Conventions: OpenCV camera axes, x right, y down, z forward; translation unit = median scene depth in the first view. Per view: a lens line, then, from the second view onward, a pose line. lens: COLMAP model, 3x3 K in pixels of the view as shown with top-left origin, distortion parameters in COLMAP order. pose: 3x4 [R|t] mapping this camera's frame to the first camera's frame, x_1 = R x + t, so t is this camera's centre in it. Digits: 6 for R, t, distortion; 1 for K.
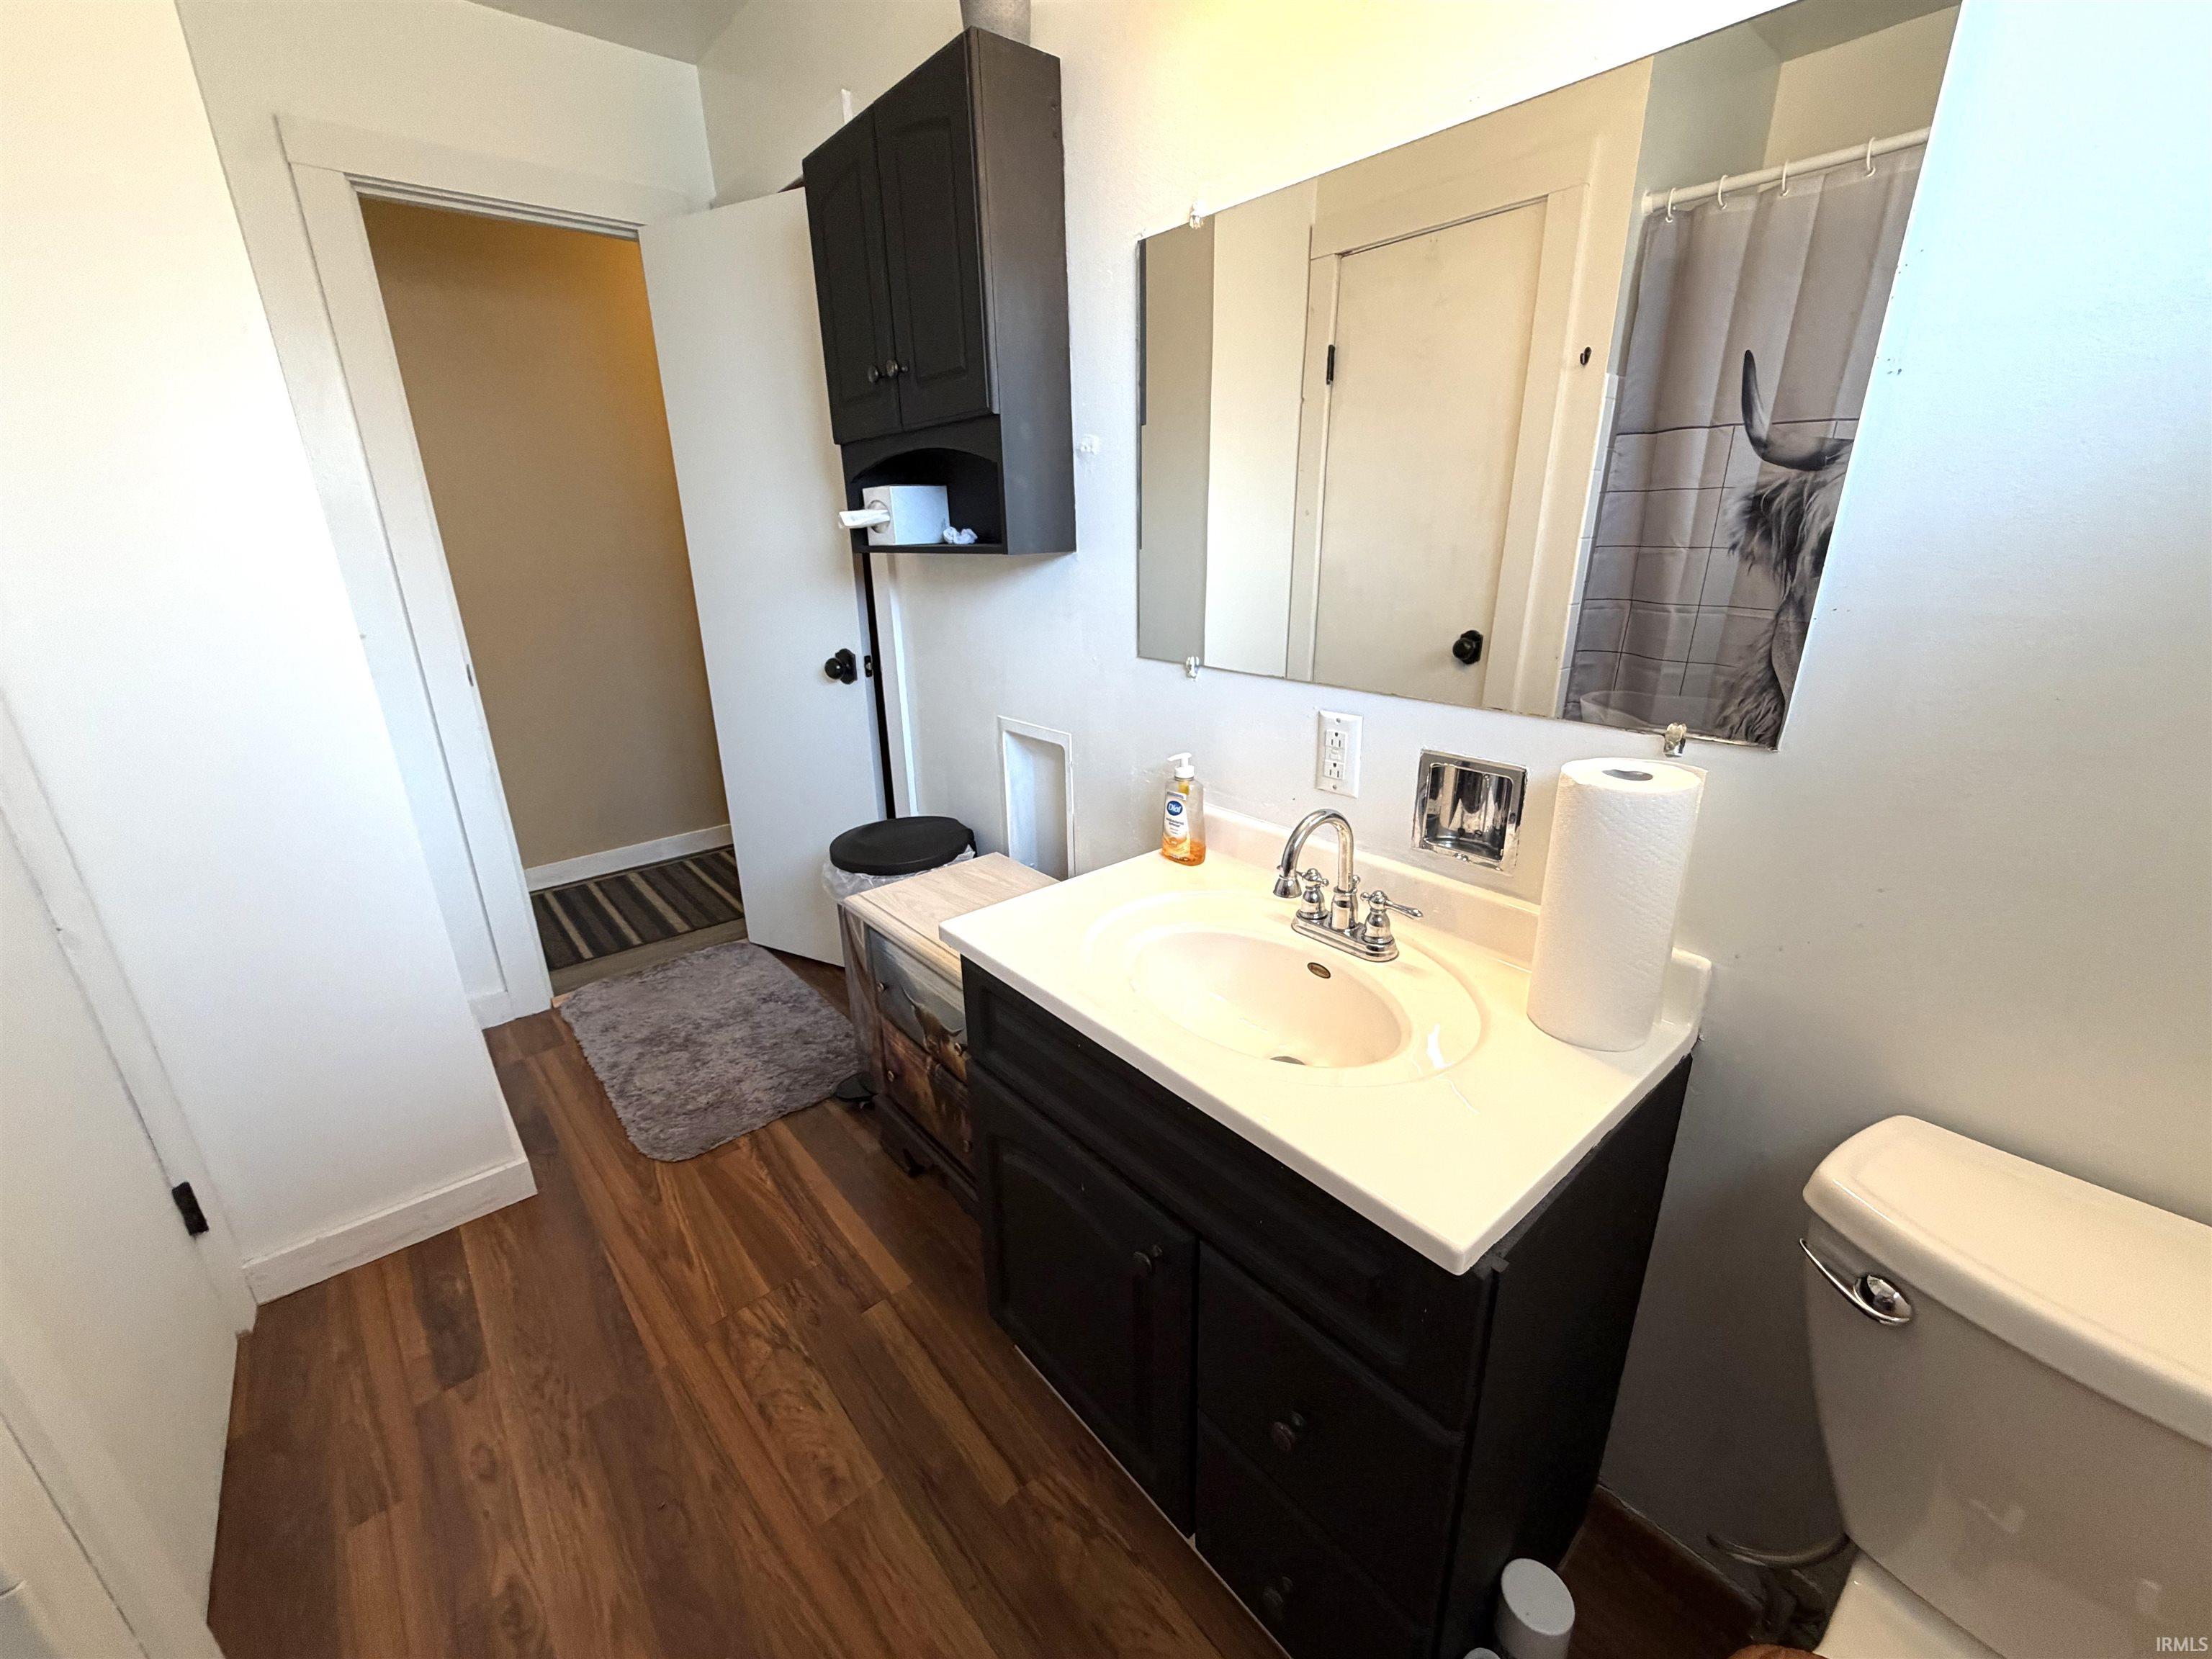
lens RADIAL K [[895.5, 0, 1112.9], [0, 895.5, 831.4], [0, 0, 1]] dist [0.001804, 0.000568]
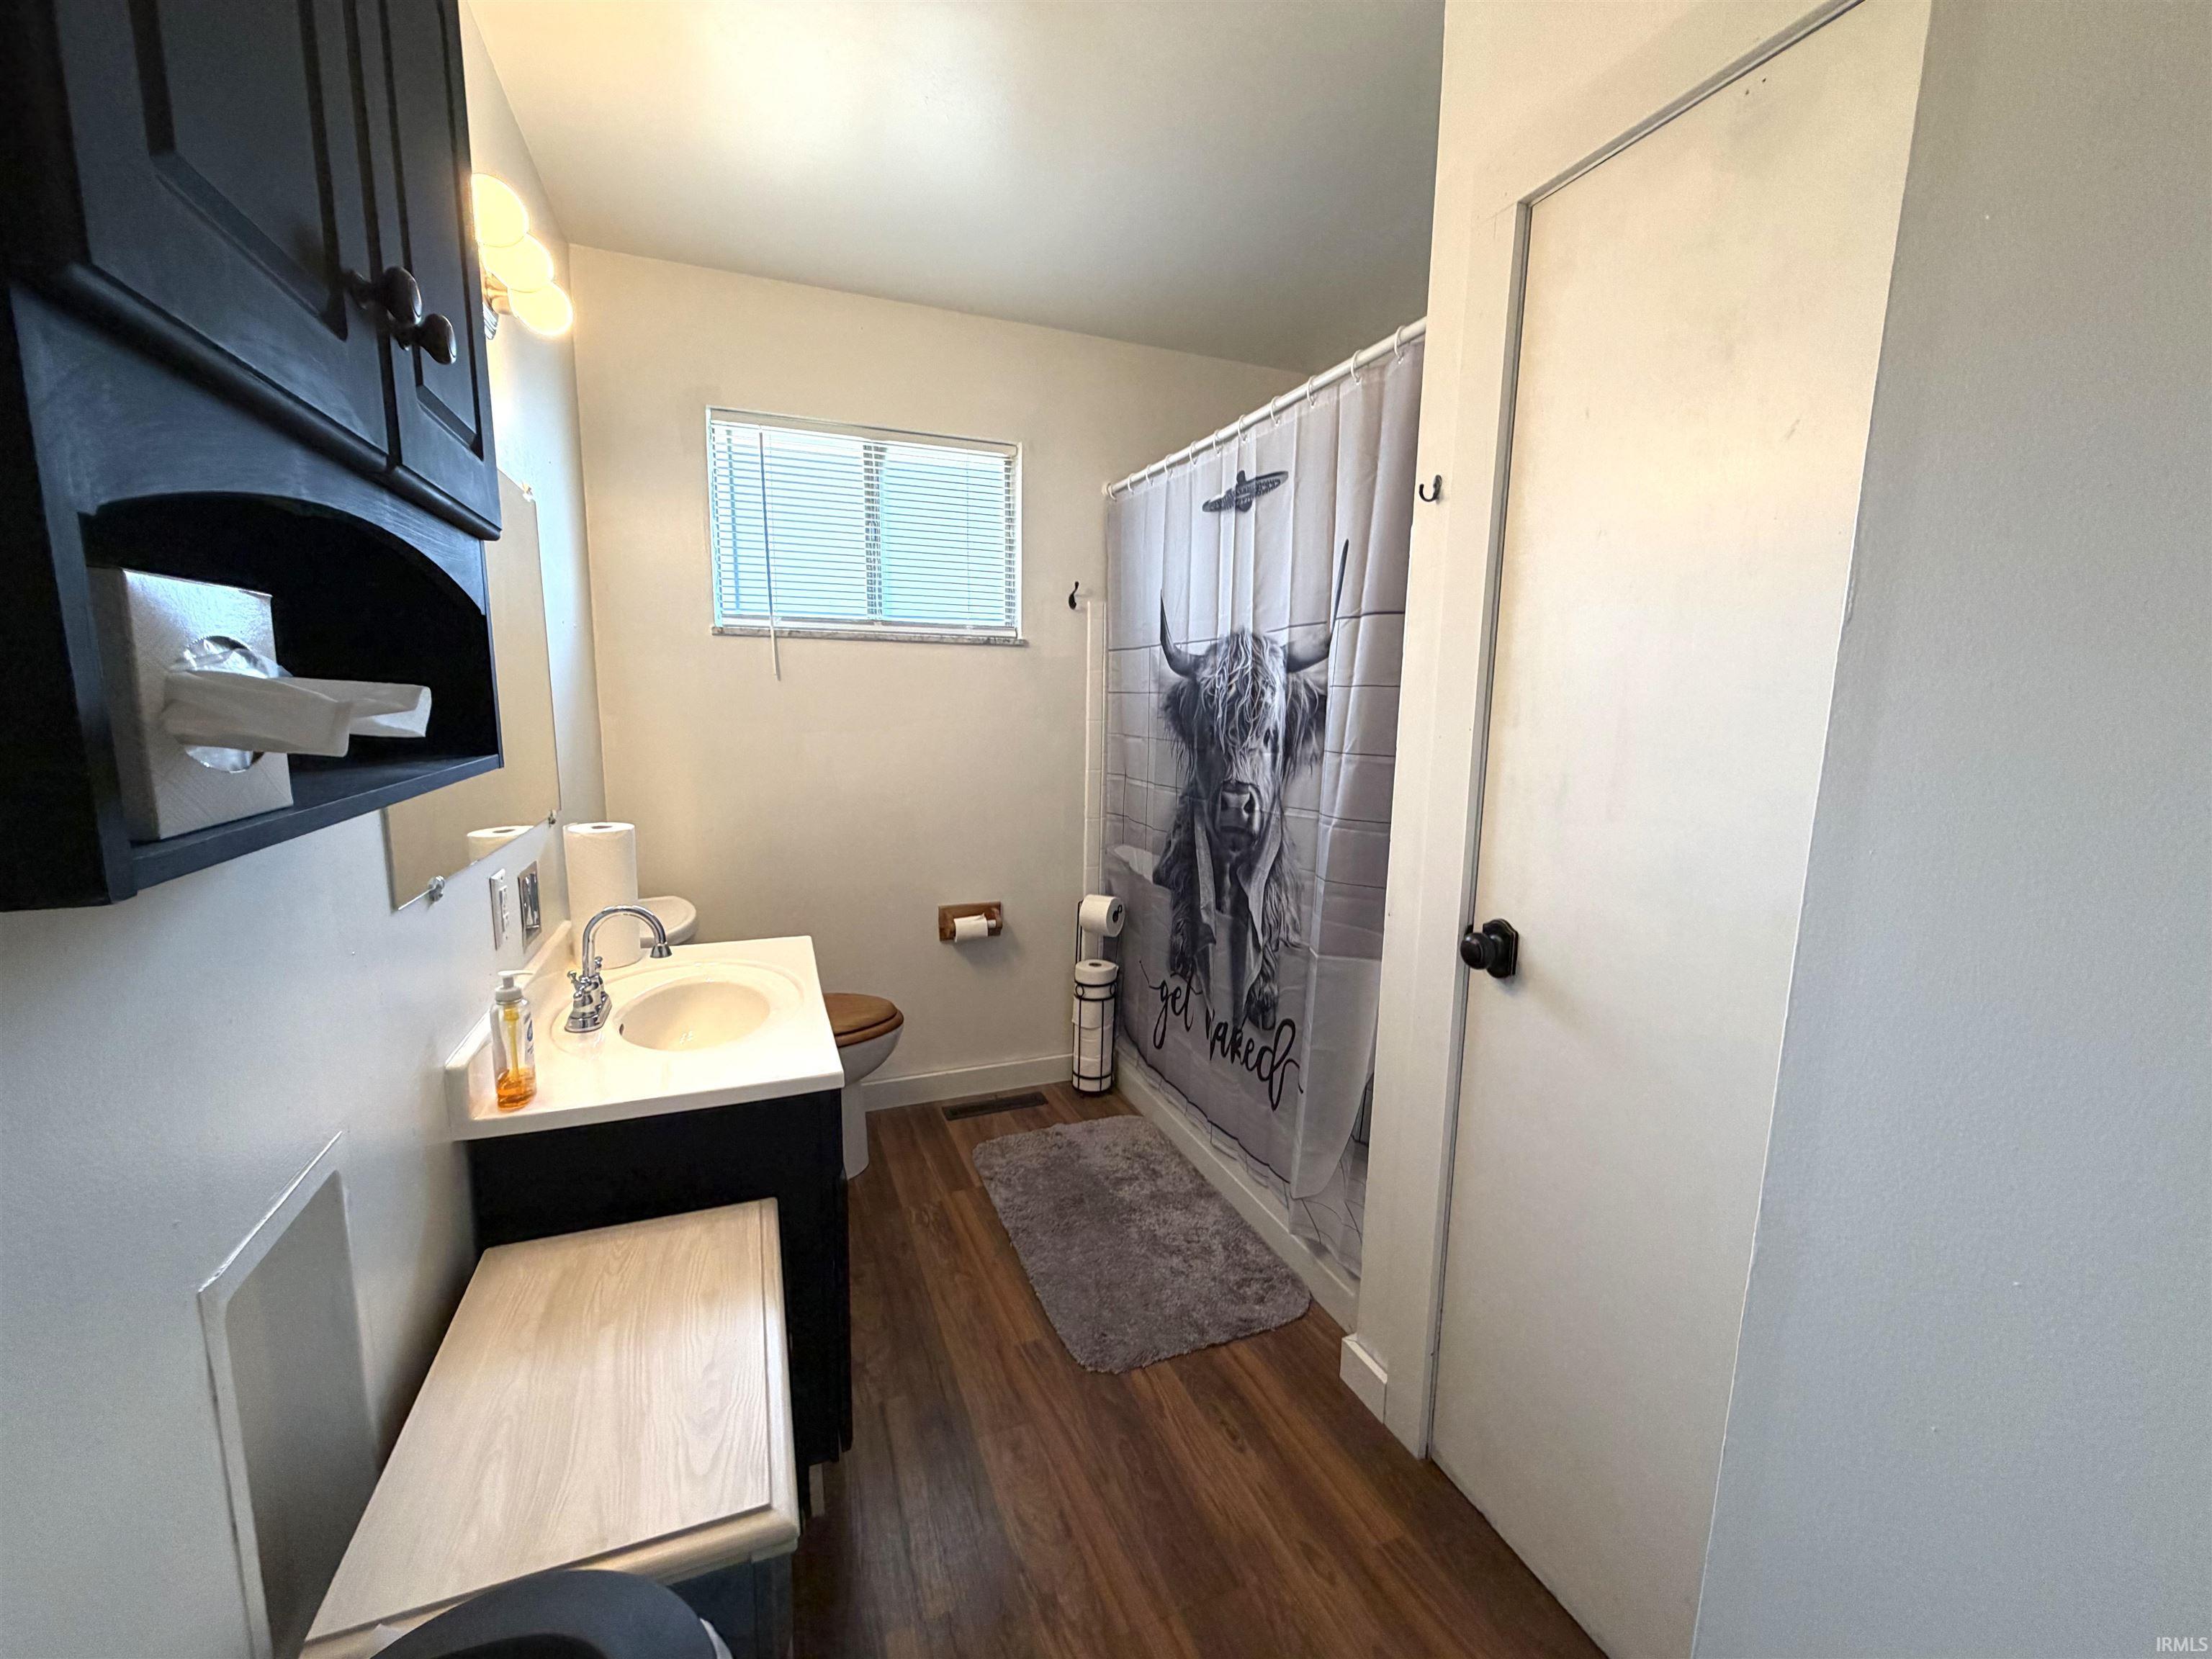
lens RADIAL K [[880.9, 0, 1099.7], [0, 880.9, 828.1], [0, 0, 1]] dist [0.001433, 0.000061]
pose [[-0.947890, -0.047883, 0.314978, -0.767022], [0.101707, 0.891433, 0.441591, -0.564712], [-0.301927, 0.450615, -0.840111, 1.602955]]
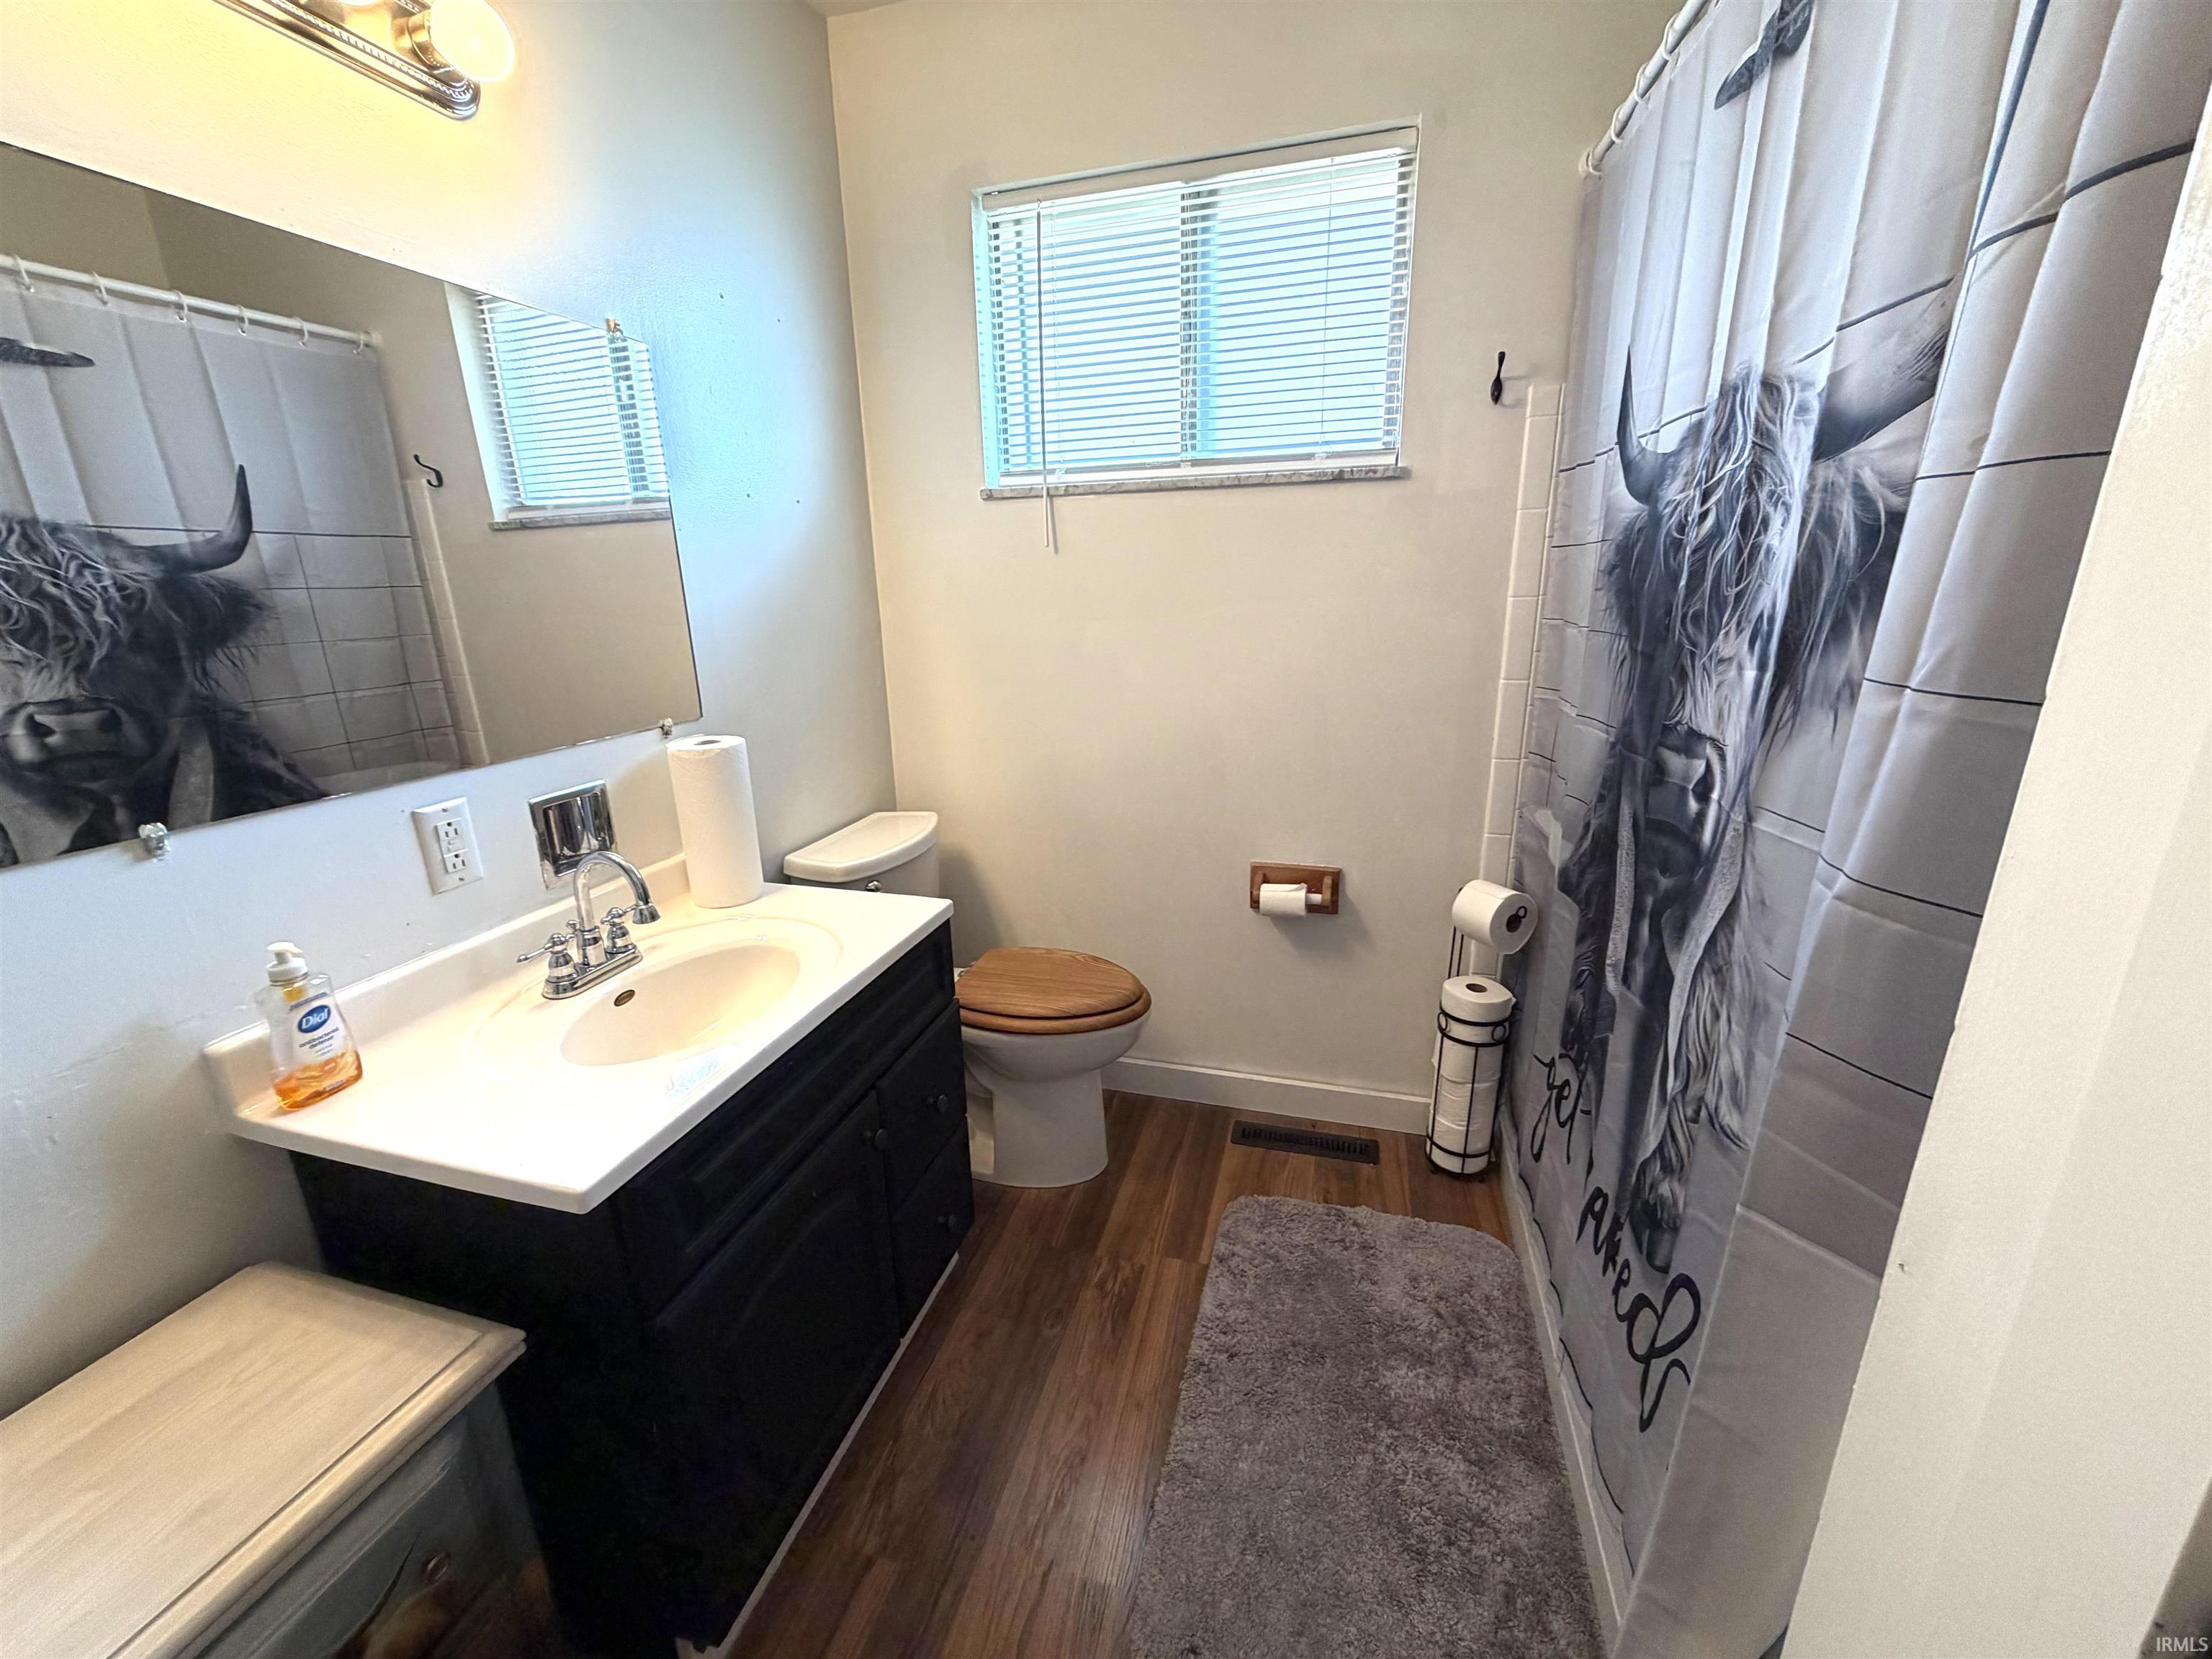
lens RADIAL K [[878.9, 0, 1098.7], [0, 878.9, 828.4], [0, 0, 1]] dist [-0.004489, -0.000373]
pose [[-0.544291, -0.203167, 0.813923, -0.844593], [0.304878, 0.855982, 0.417545, -0.270856], [-0.781535, 0.475414, -0.403962, 0.807733]]
